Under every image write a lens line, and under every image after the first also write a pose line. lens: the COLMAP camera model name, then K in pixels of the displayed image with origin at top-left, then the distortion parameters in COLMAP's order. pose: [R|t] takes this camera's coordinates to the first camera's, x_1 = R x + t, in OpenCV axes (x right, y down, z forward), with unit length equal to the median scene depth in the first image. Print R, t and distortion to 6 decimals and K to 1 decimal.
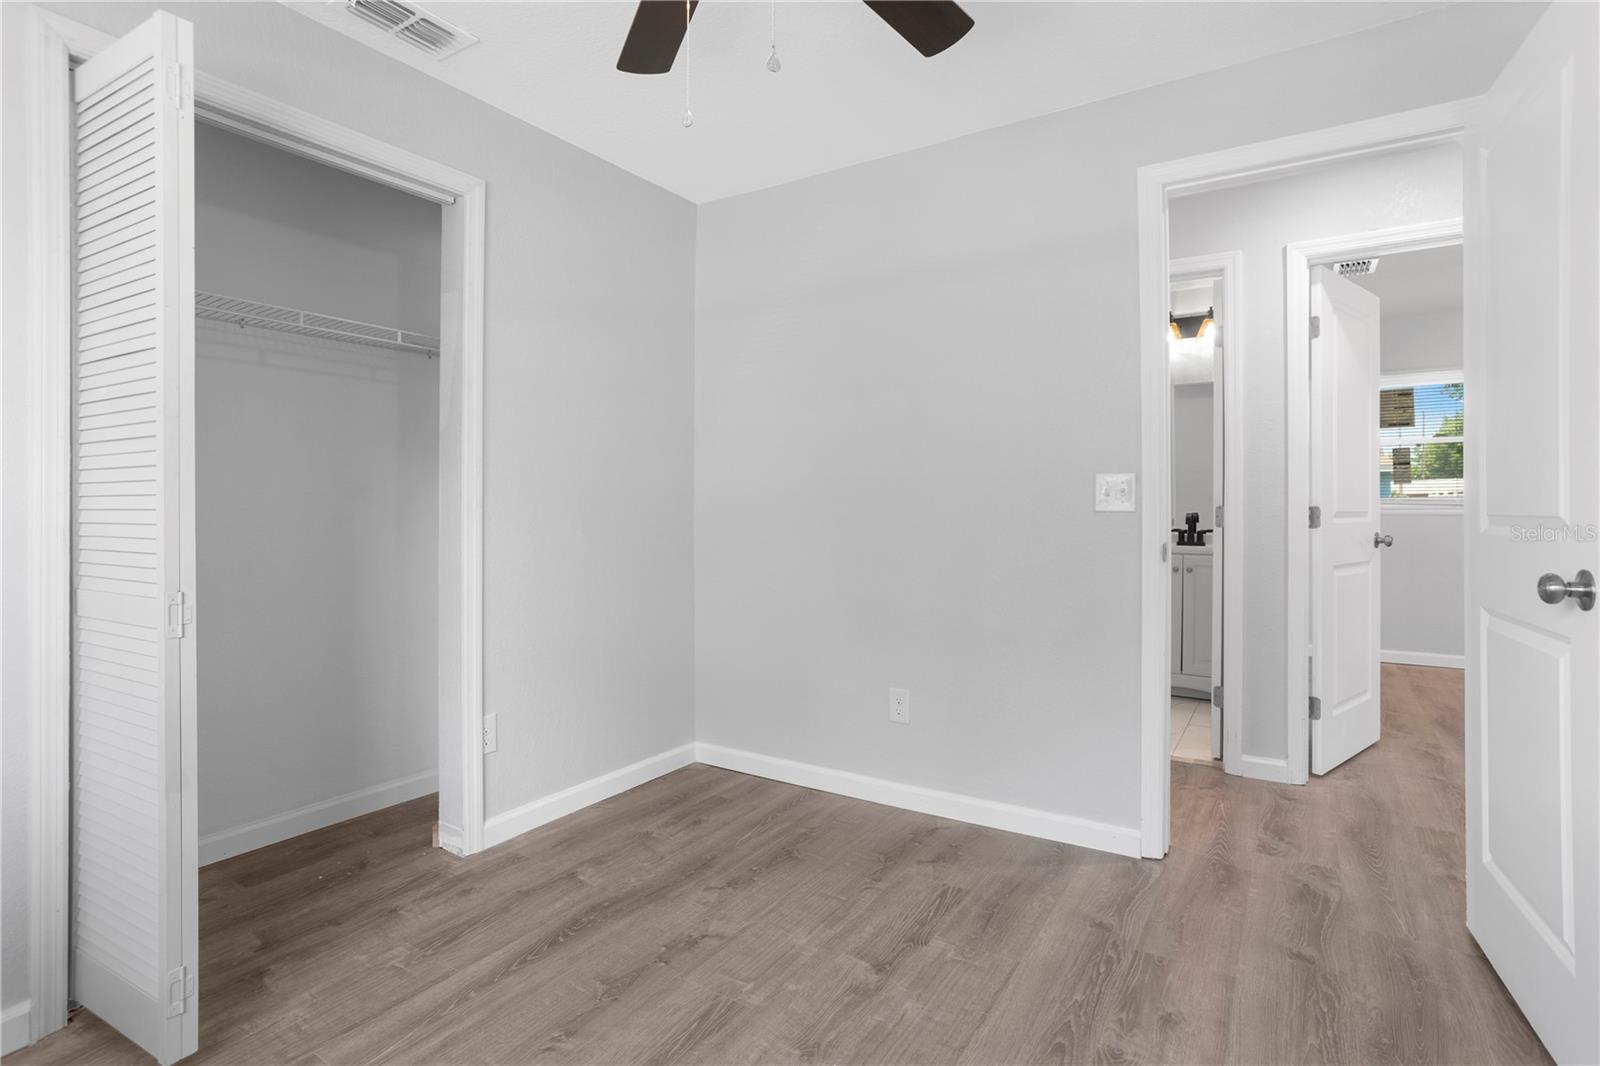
lens RADIAL K [[790.7, 0, 803.7], [0, 790.7, 520.1], [0, 0, 1]] dist [-0.046627, 0.024066]
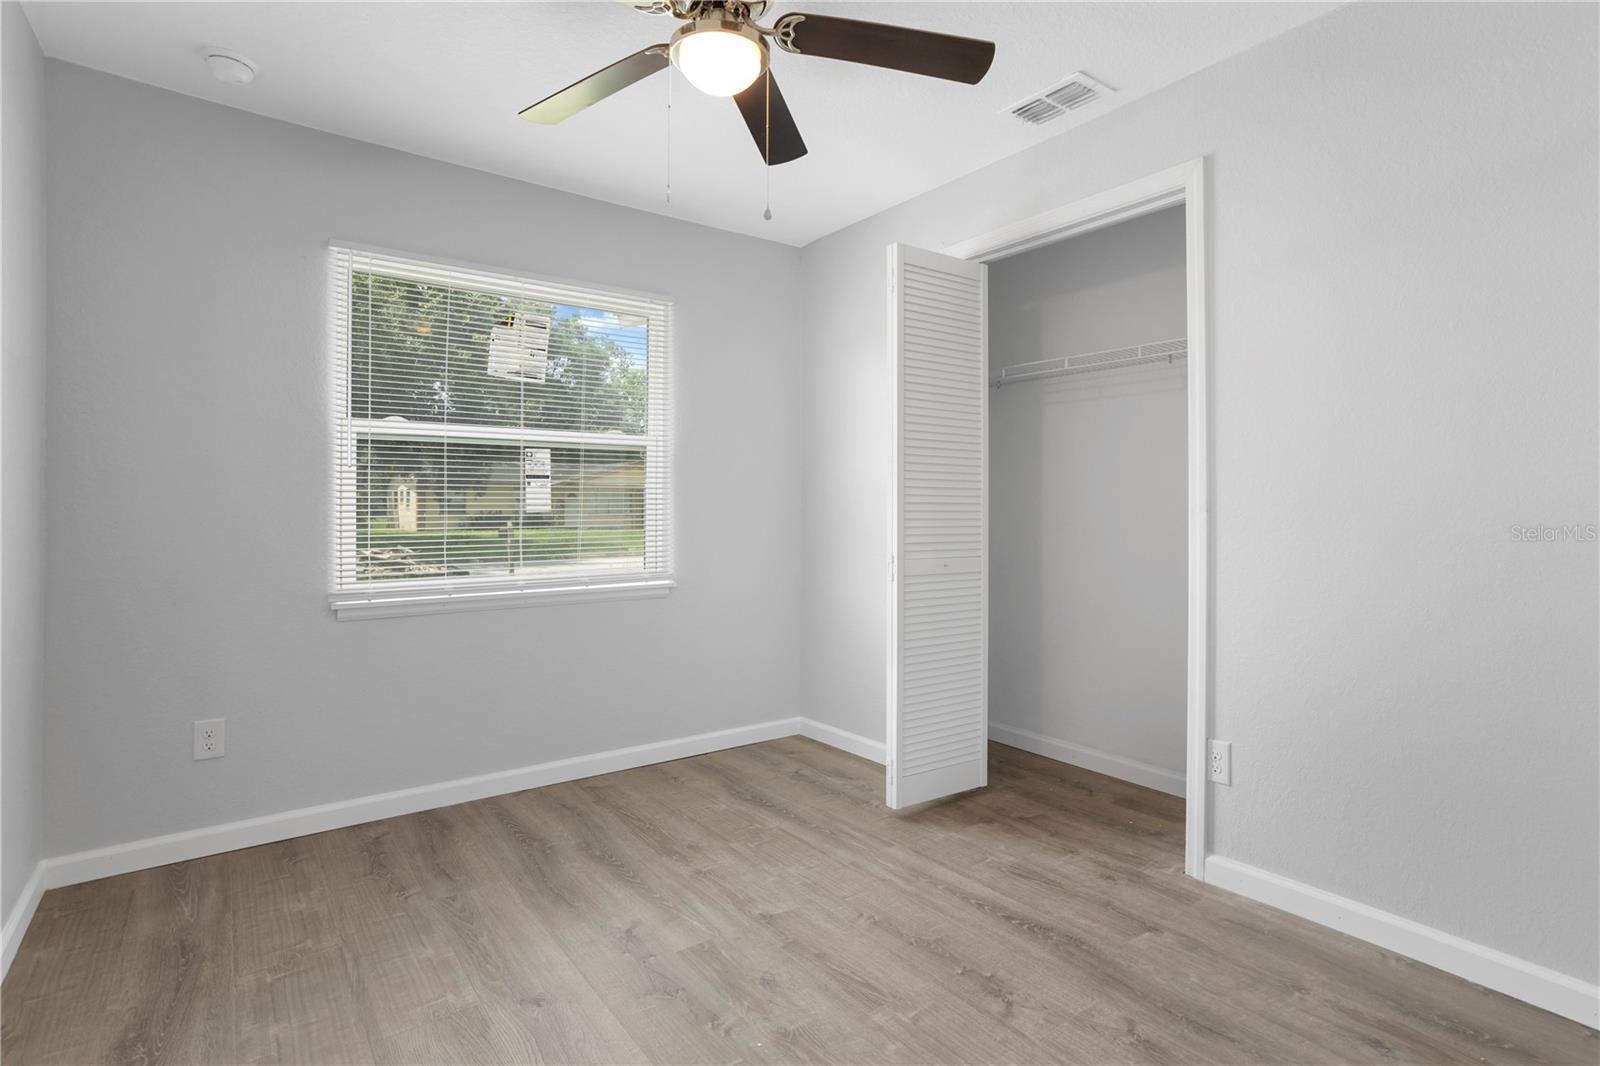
lens RADIAL K [[790.7, 0, 800.4], [0, 790.7, 520.0], [0, 0, 1]] dist [-0.046627, 0.024066]
pose [[-0.353436, 0.014259, -0.935350, 0.706038], [-0.017600, 0.999605, 0.021889, -0.018774], [0.935293, 0.024199, -0.353046, 1.002442]]
